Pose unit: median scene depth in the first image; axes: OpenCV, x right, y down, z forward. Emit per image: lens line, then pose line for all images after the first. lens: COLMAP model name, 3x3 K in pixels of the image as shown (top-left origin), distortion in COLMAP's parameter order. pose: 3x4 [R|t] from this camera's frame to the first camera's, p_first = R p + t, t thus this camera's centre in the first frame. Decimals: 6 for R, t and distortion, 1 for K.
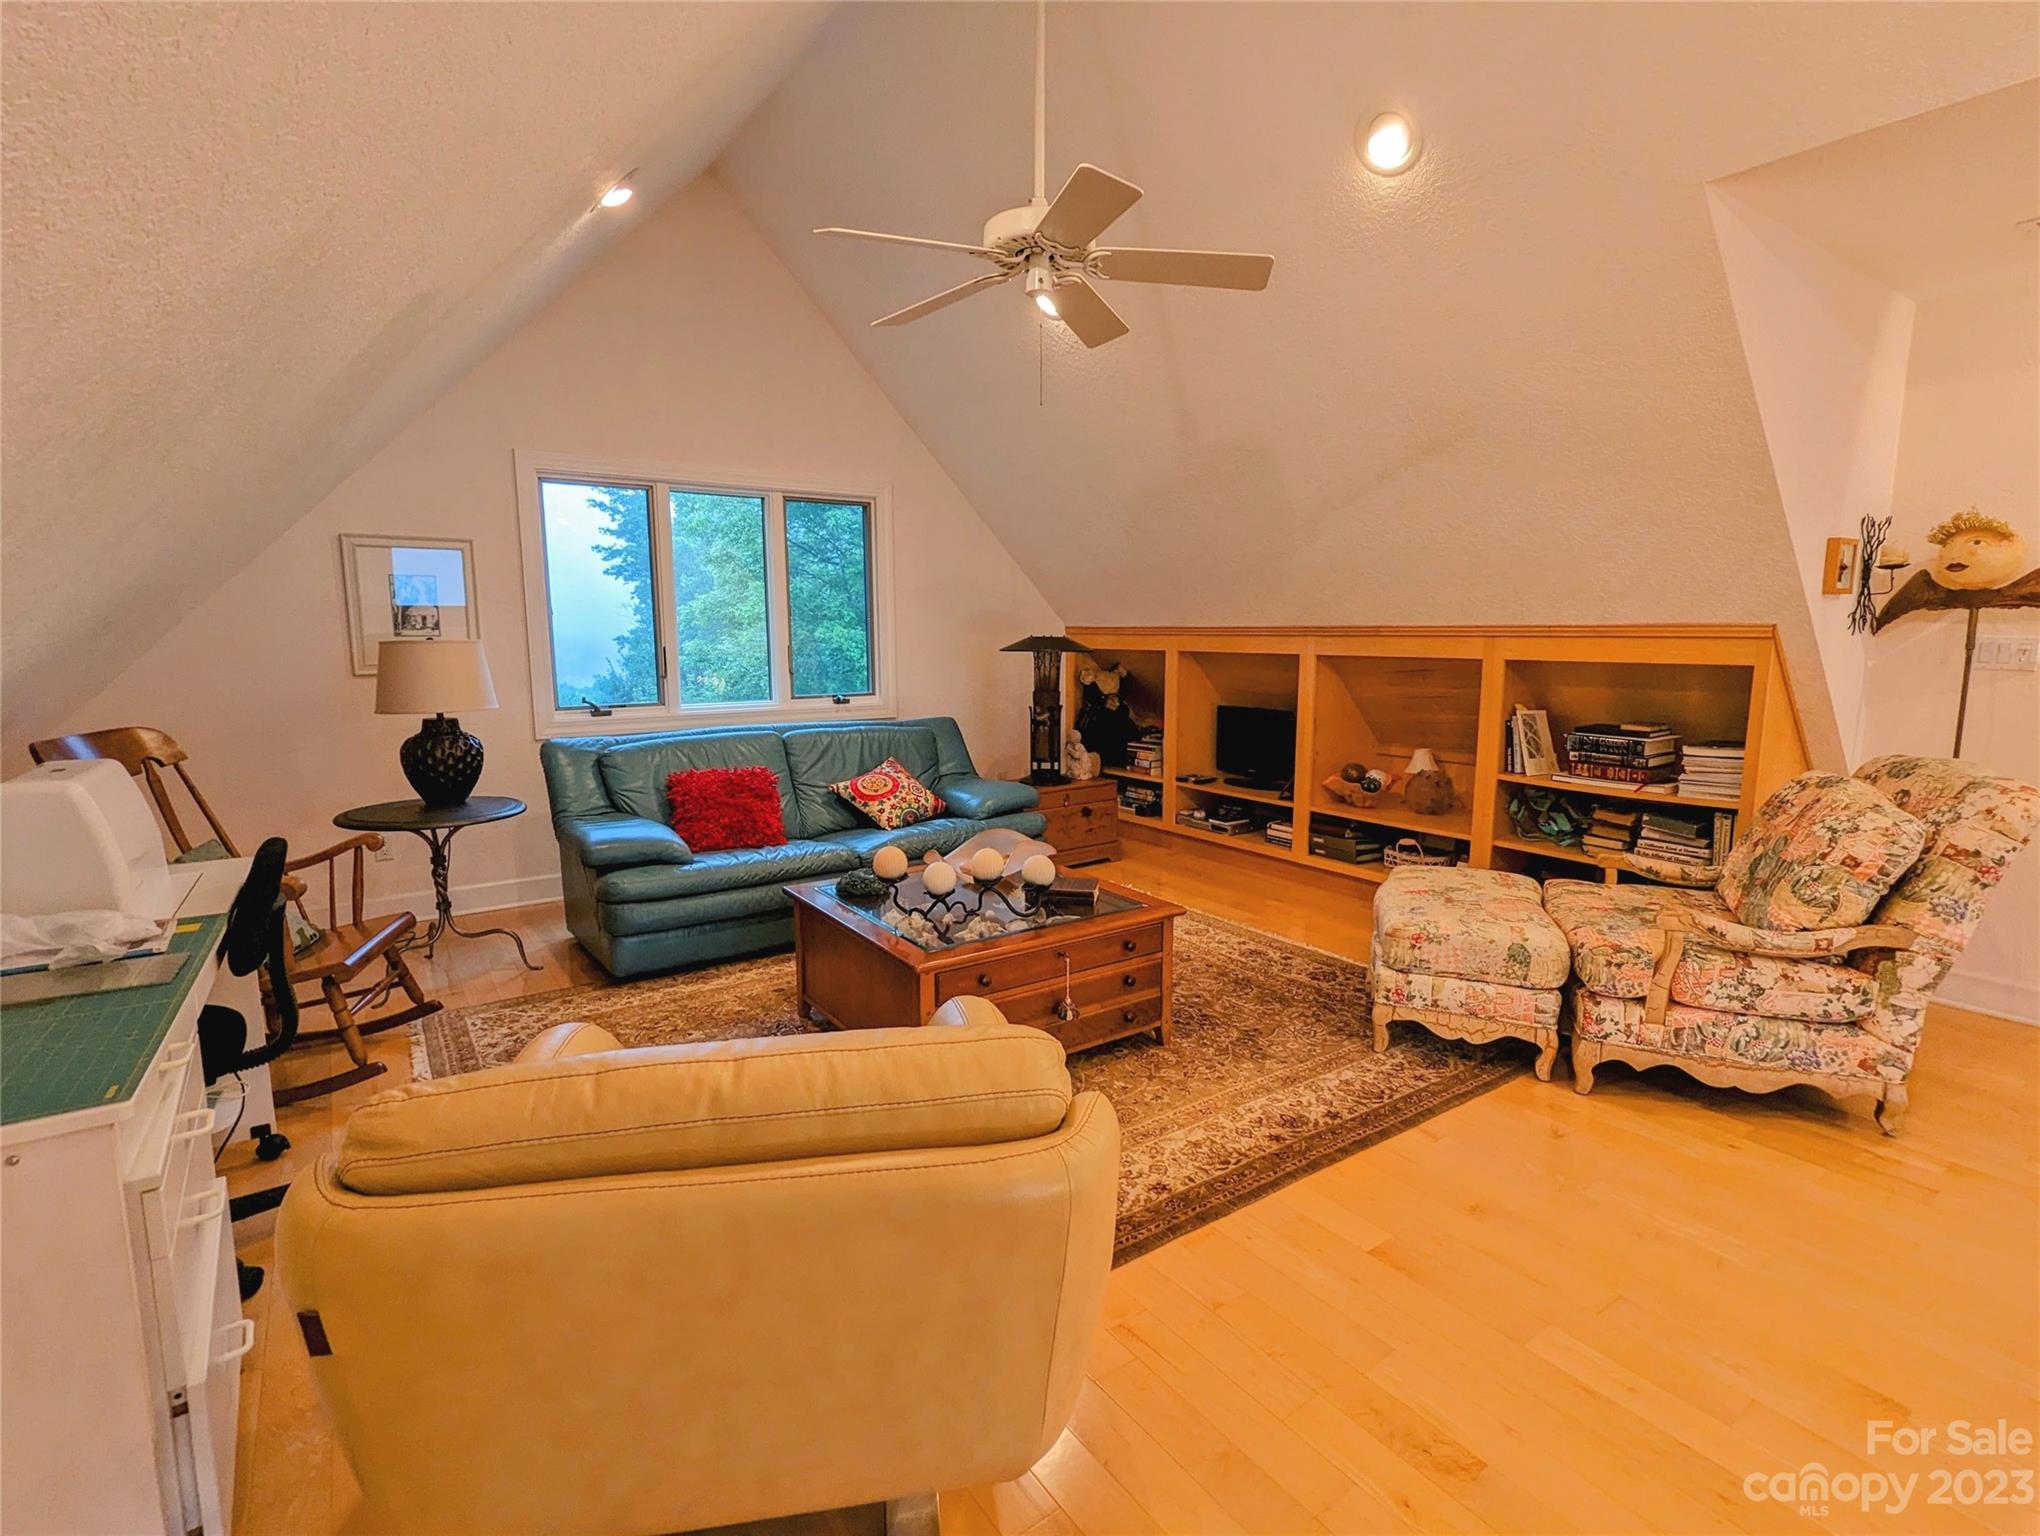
lens RADIAL K [[972.7, 0, 1008.7], [0, 972.7, 766.9], [0, 0, 1]] dist [-0.002695, 0.003500]
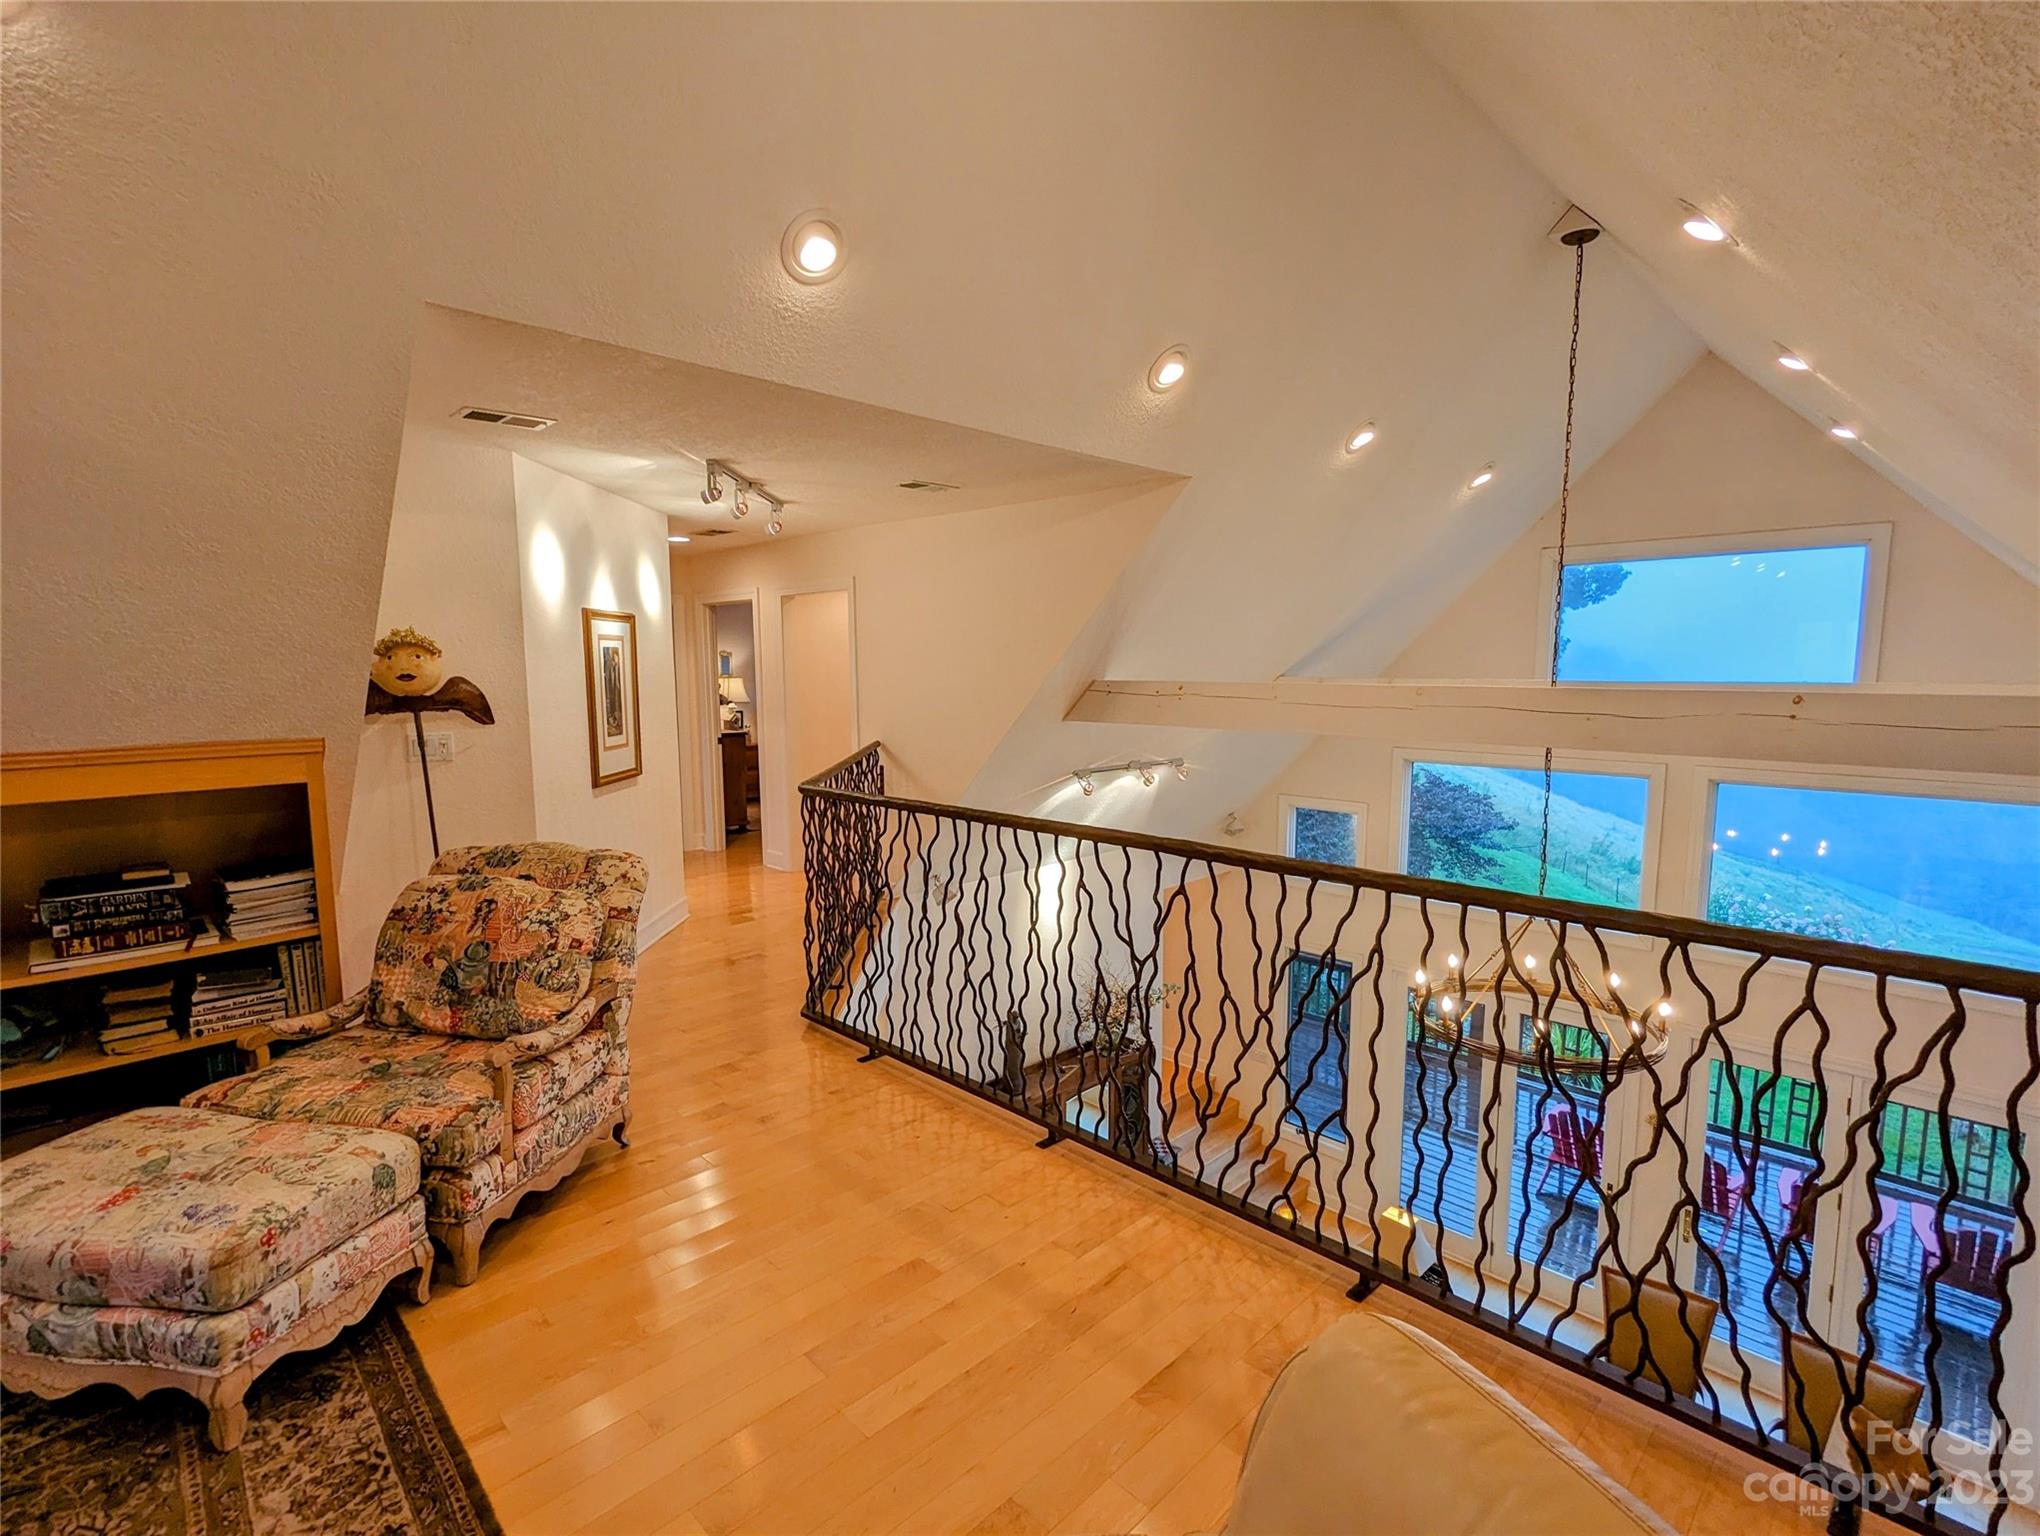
lens RADIAL K [[972.7, 0, 1013.7], [0, 972.7, 778.6], [0, 0, 1]] dist [-0.002695, 0.003500]
pose [[-0.173570, -0.115181, 0.978063, -0.273154], [0.145015, 0.979322, 0.141064, -0.146575], [-0.974086, 0.166318, -0.153278, 0.502536]]
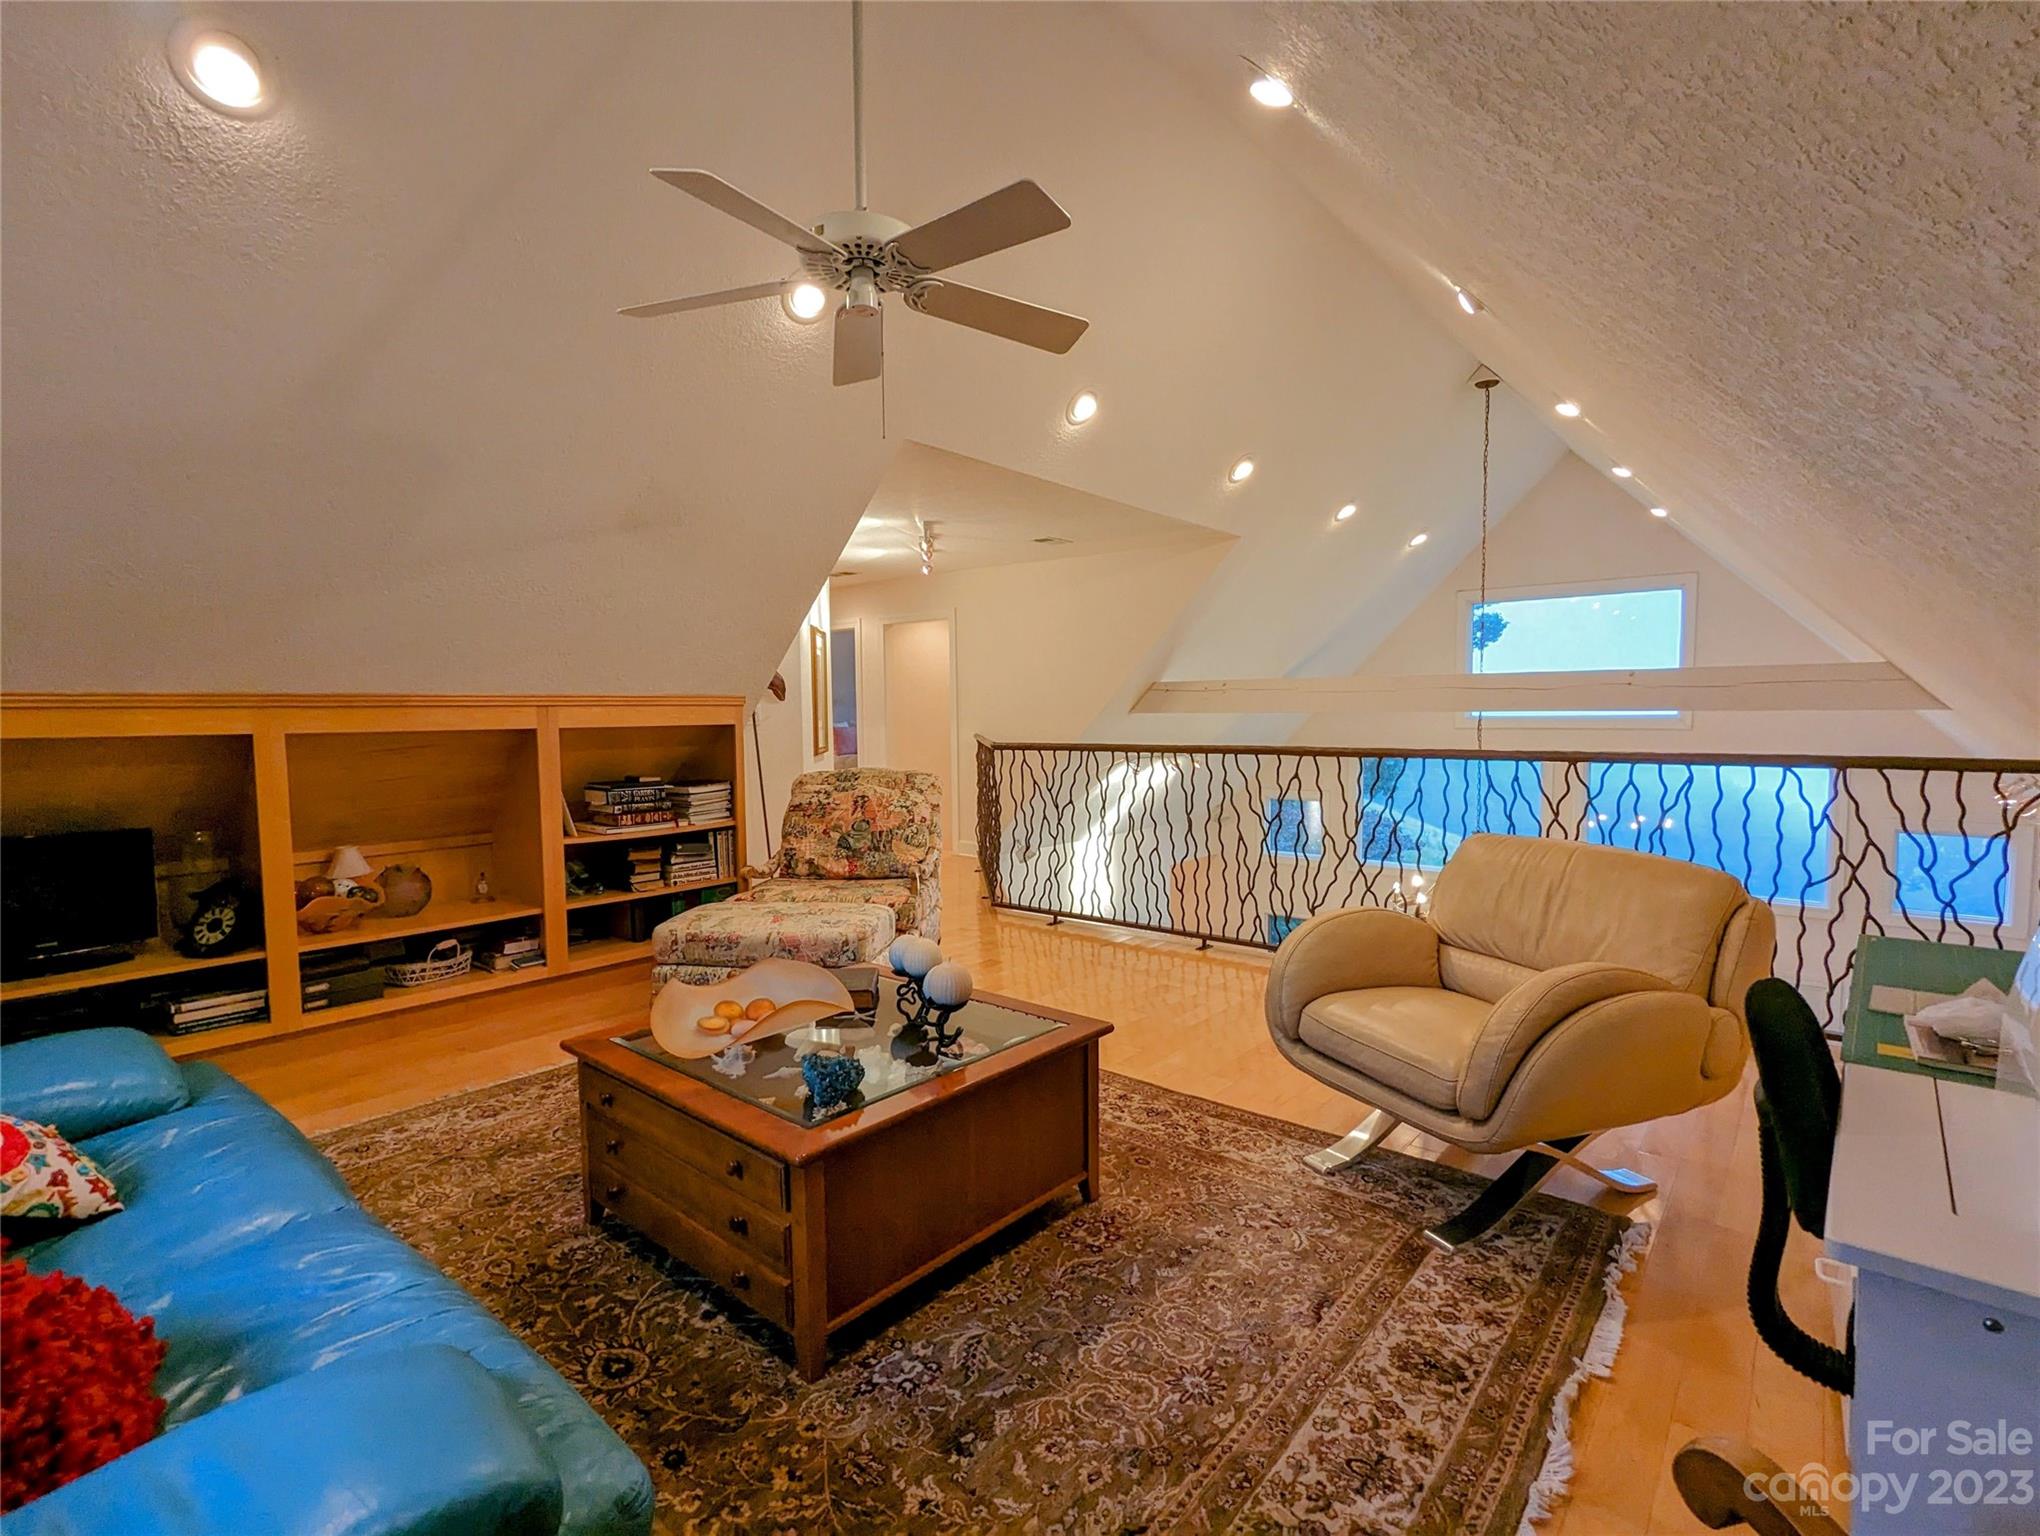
lens RADIAL K [[972.7, 0, 1016.1], [0, 972.7, 773.0], [0, 0, 1]] dist [-0.002695, 0.003500]
pose [[-0.262420, -0.057368, 0.963247, -0.778212], [0.147493, 0.984117, 0.098793, -0.118893], [-0.953615, 0.167998, -0.249791, 1.016338]]
